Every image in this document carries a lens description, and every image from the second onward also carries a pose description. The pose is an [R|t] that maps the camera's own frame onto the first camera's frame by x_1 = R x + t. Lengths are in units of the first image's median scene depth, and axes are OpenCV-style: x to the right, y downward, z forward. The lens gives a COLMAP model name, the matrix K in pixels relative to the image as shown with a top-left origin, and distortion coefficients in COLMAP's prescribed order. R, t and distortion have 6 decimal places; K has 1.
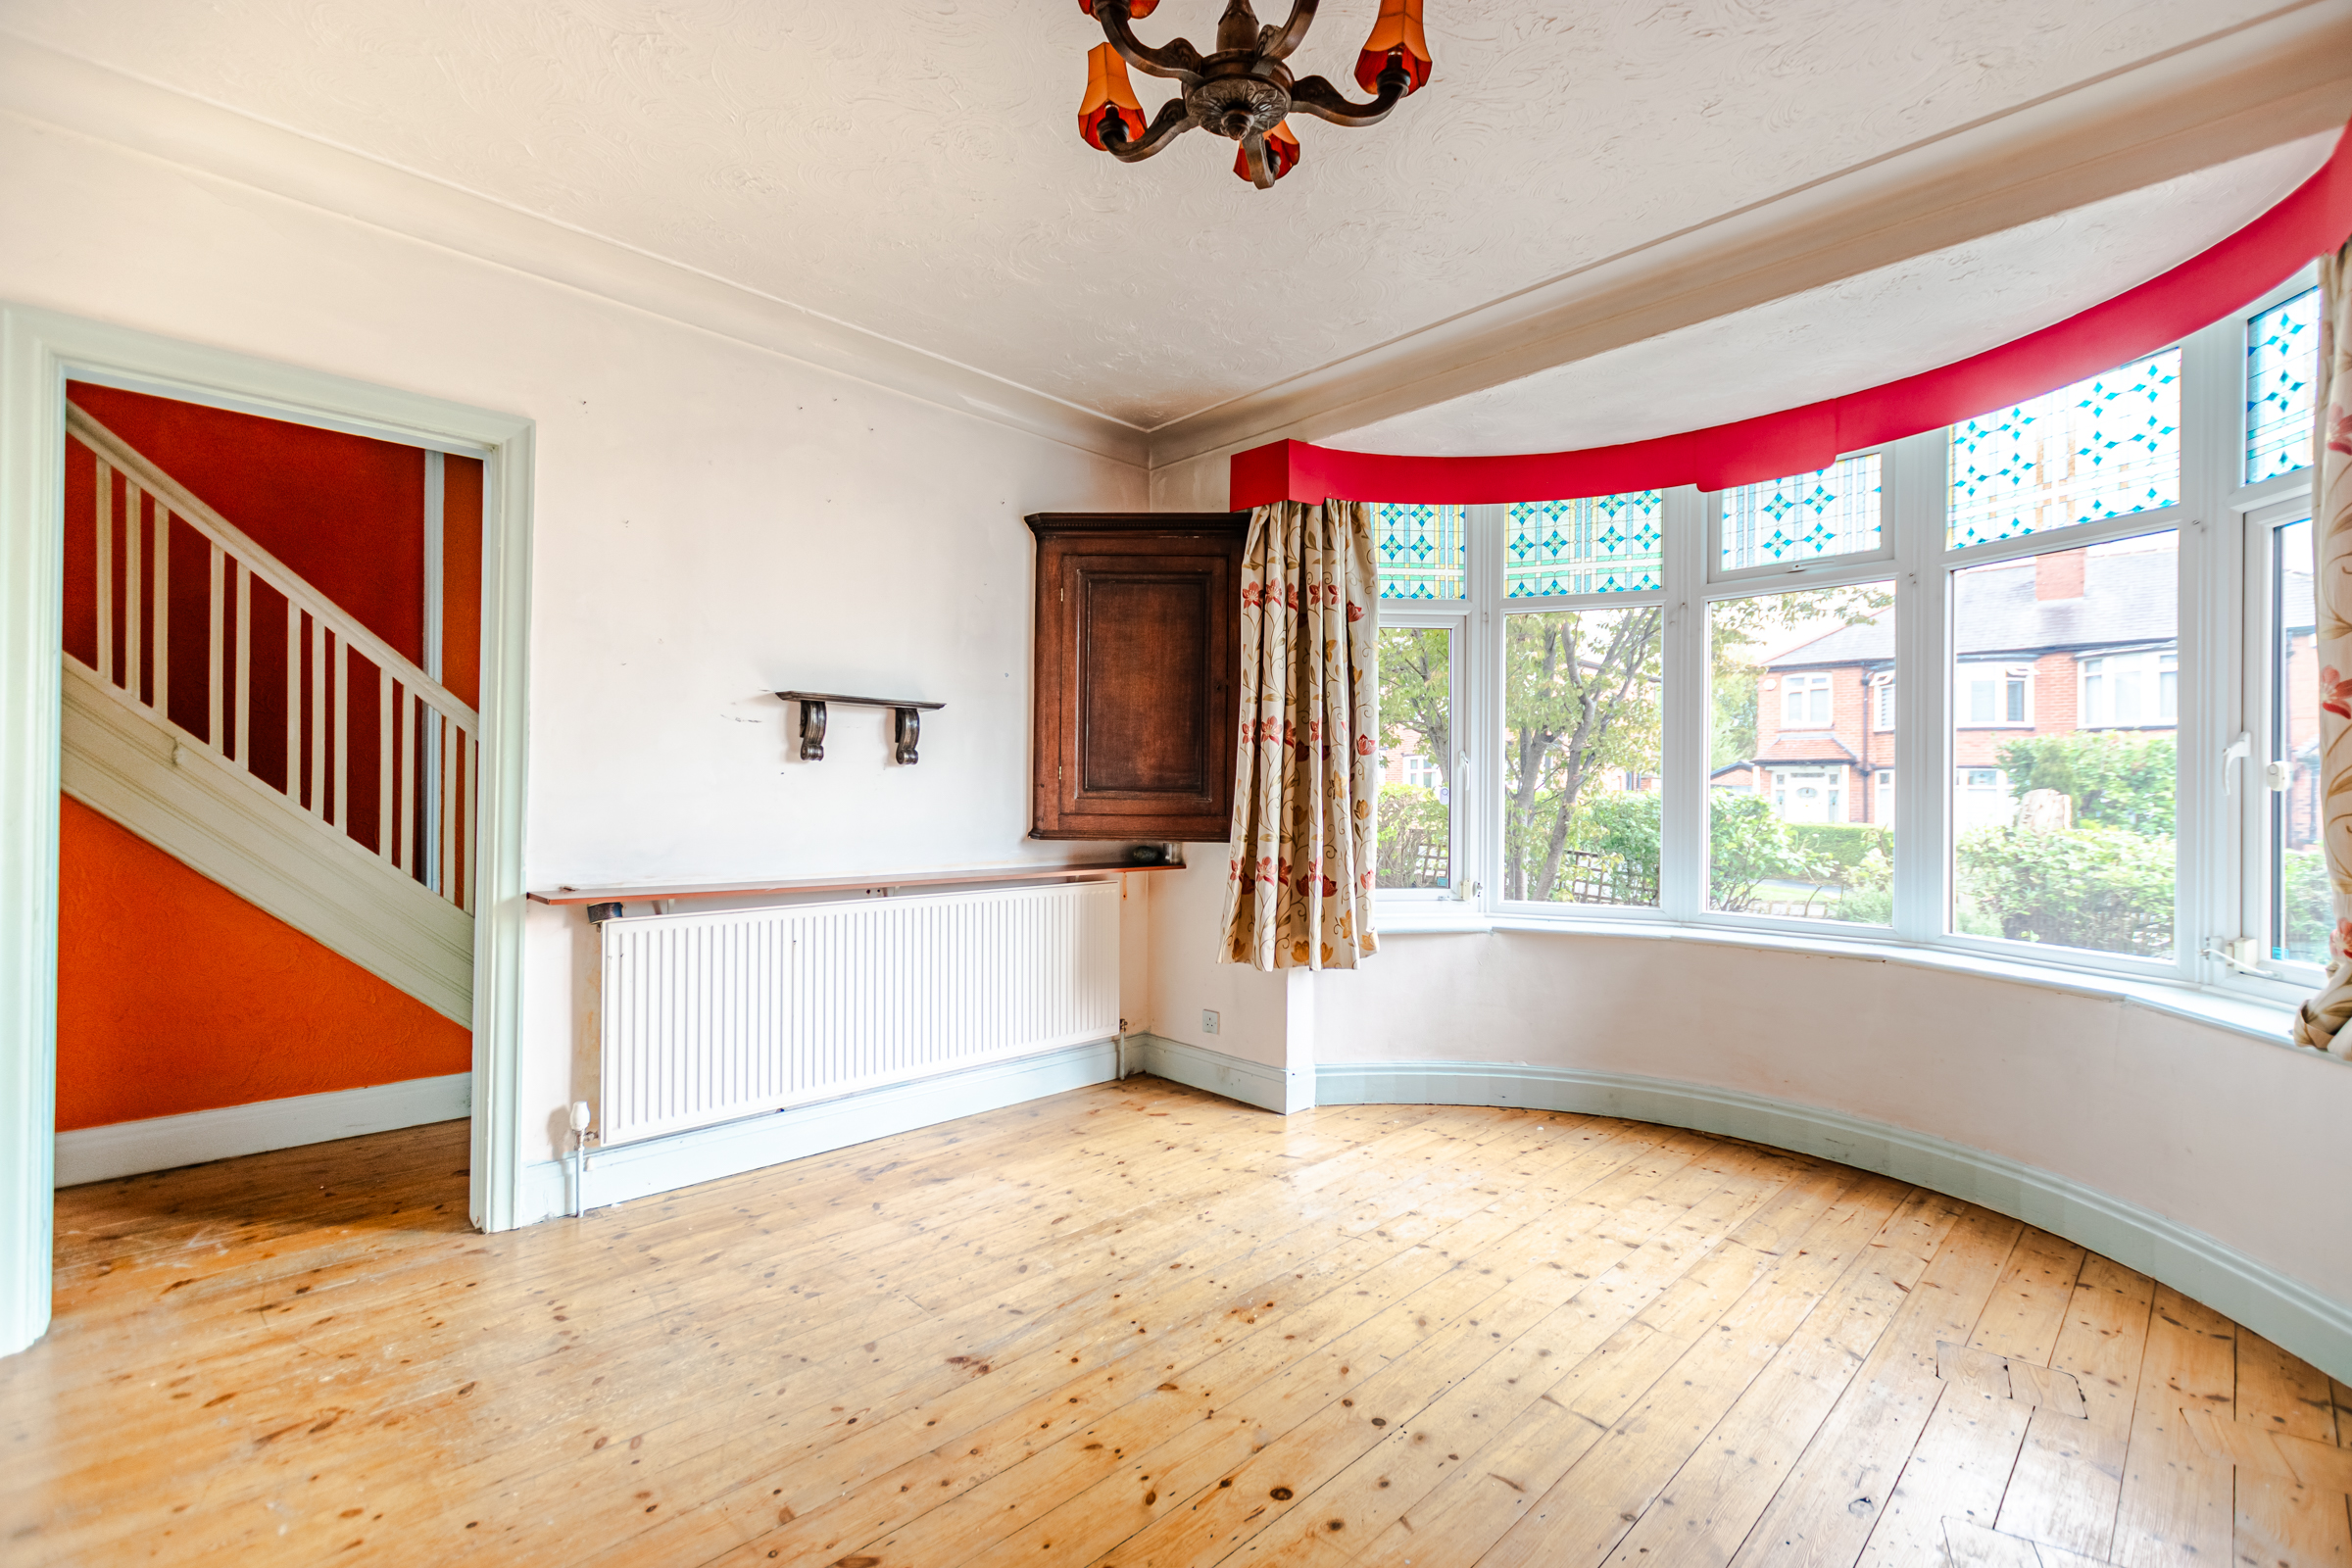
lens RADIAL K [[1018.1, 0, 1185.2], [0, 1018.1, 784.7], [0, 0, 1]] dist [-0.001024, -0.000753]
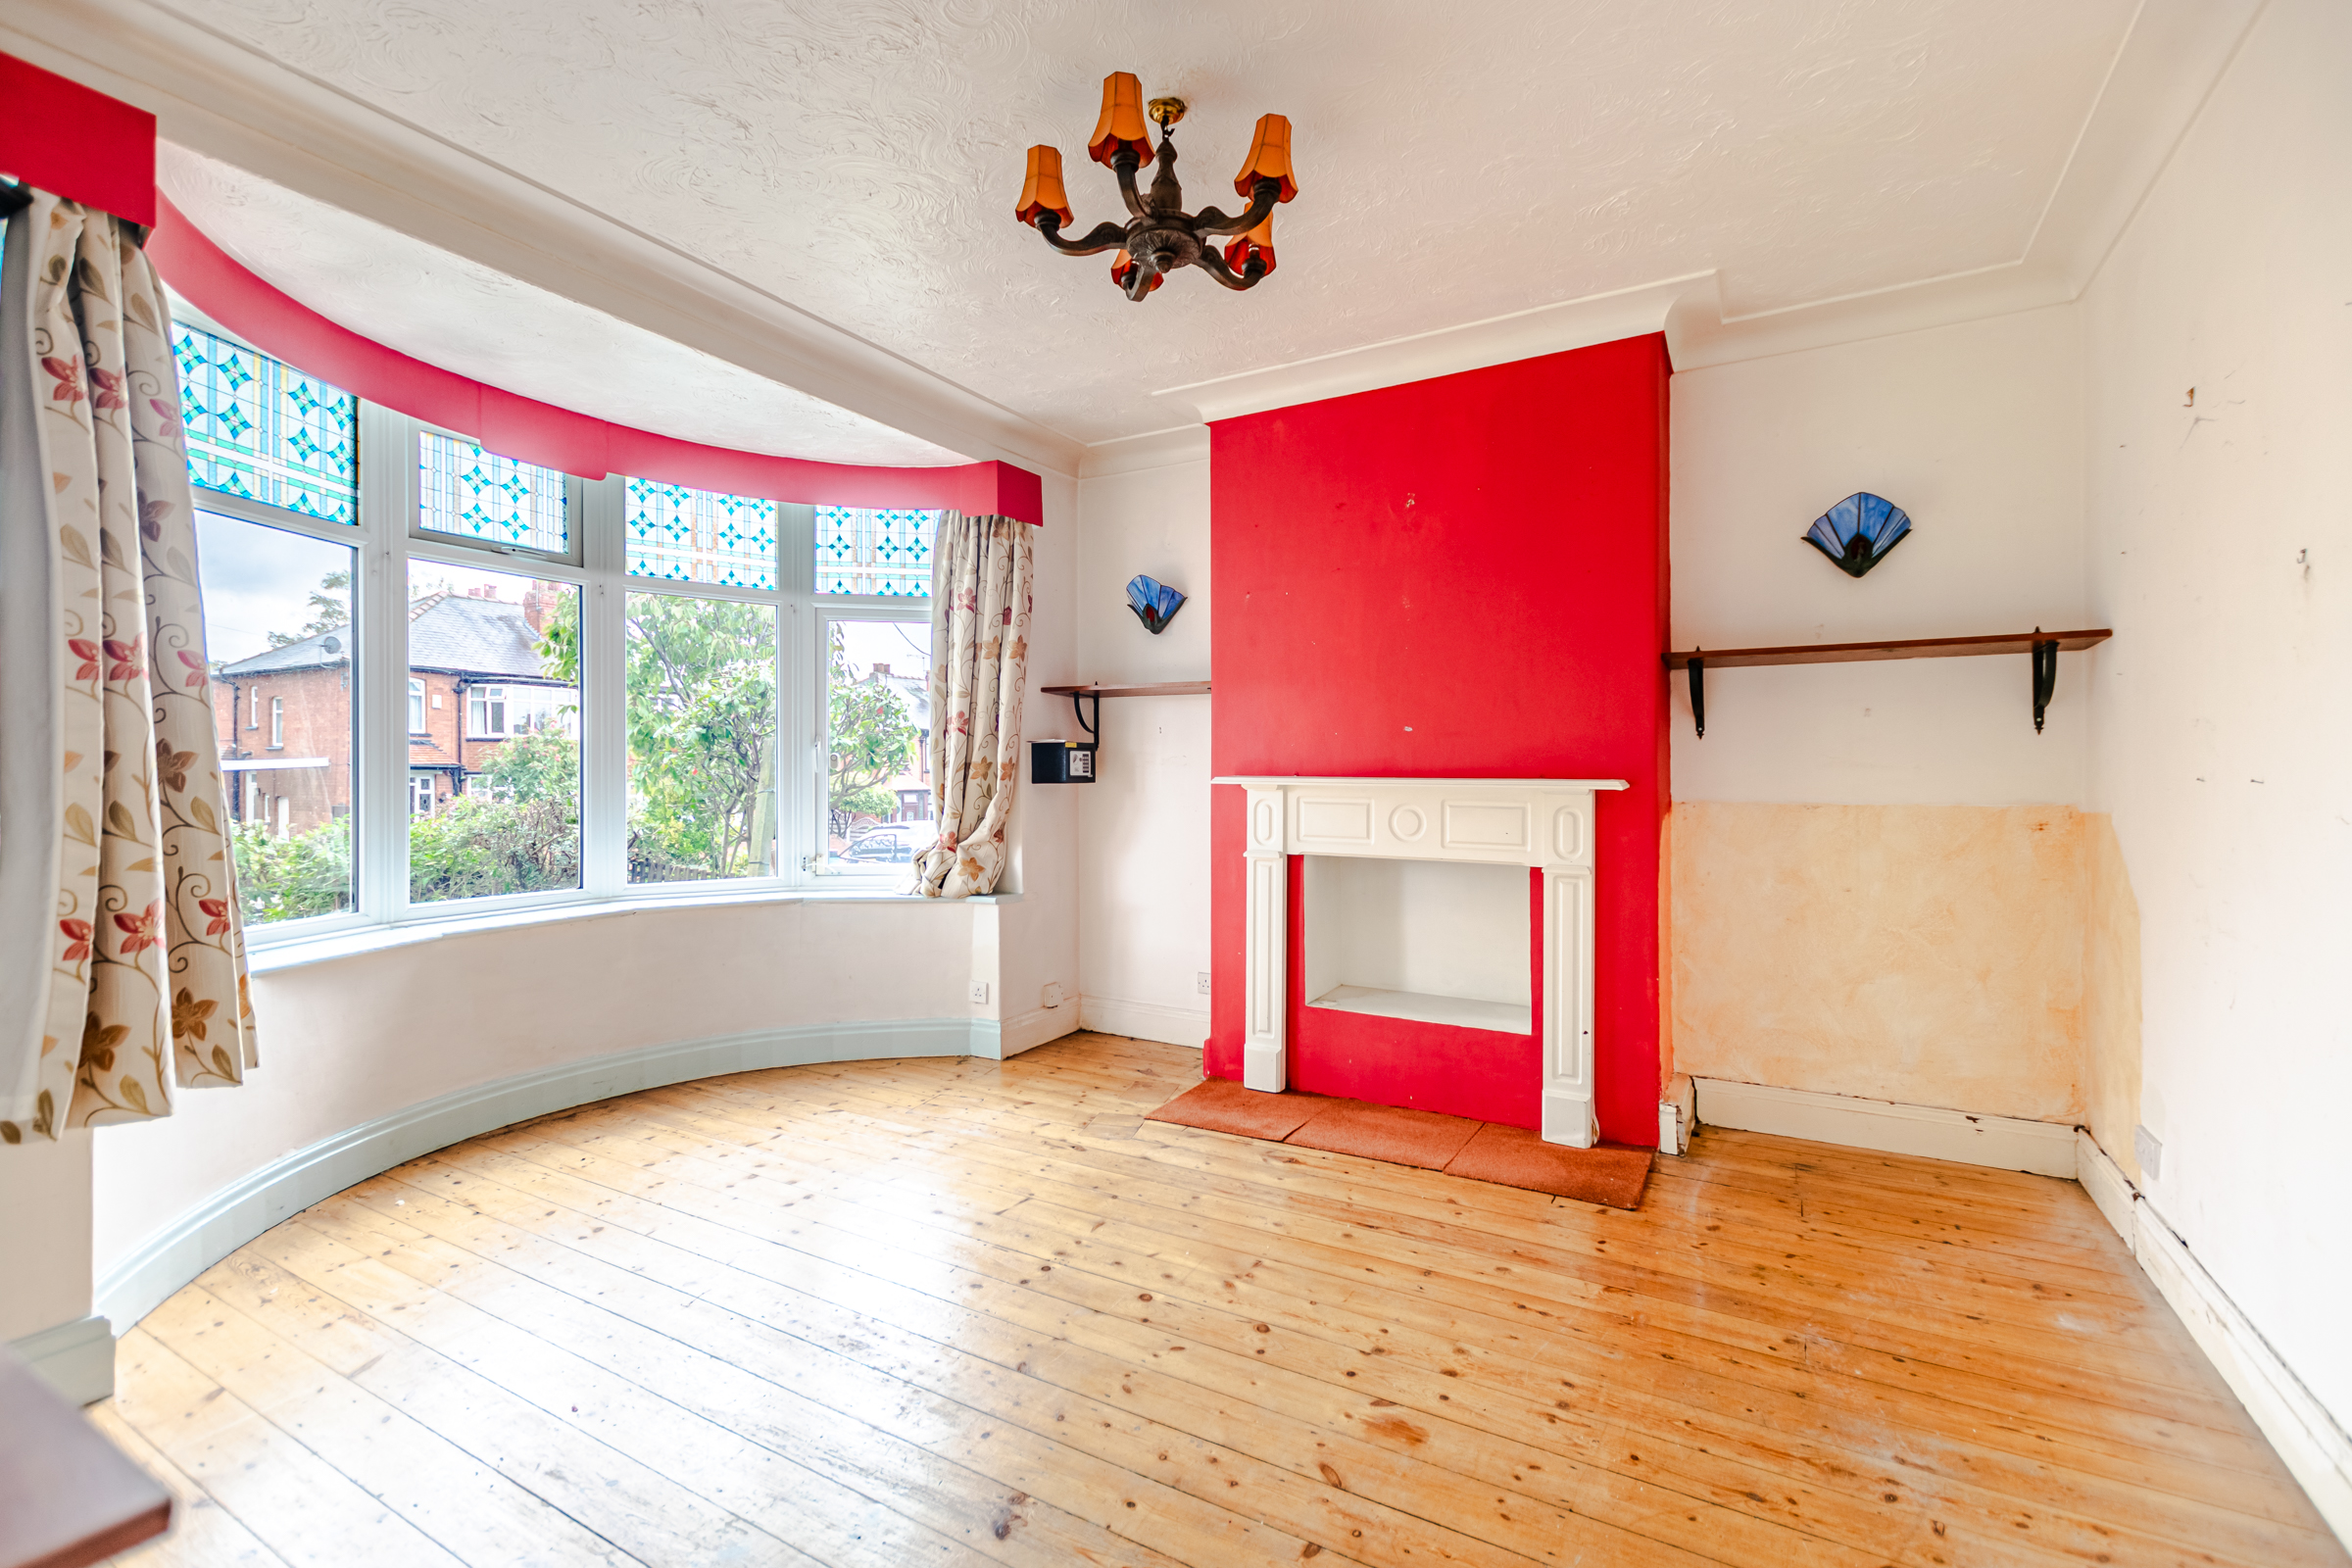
lens RADIAL K [[1018.1, 0, 1186.8], [0, 1018.1, 779.6], [0, 0, 1]] dist [-0.001024, -0.000753]
pose [[-0.281014, -0.008286, 0.959668, -0.622388], [0.000714, 0.999961, 0.008843, 0.007736], [-0.959703, 0.003170, -0.280997, 0.700745]]
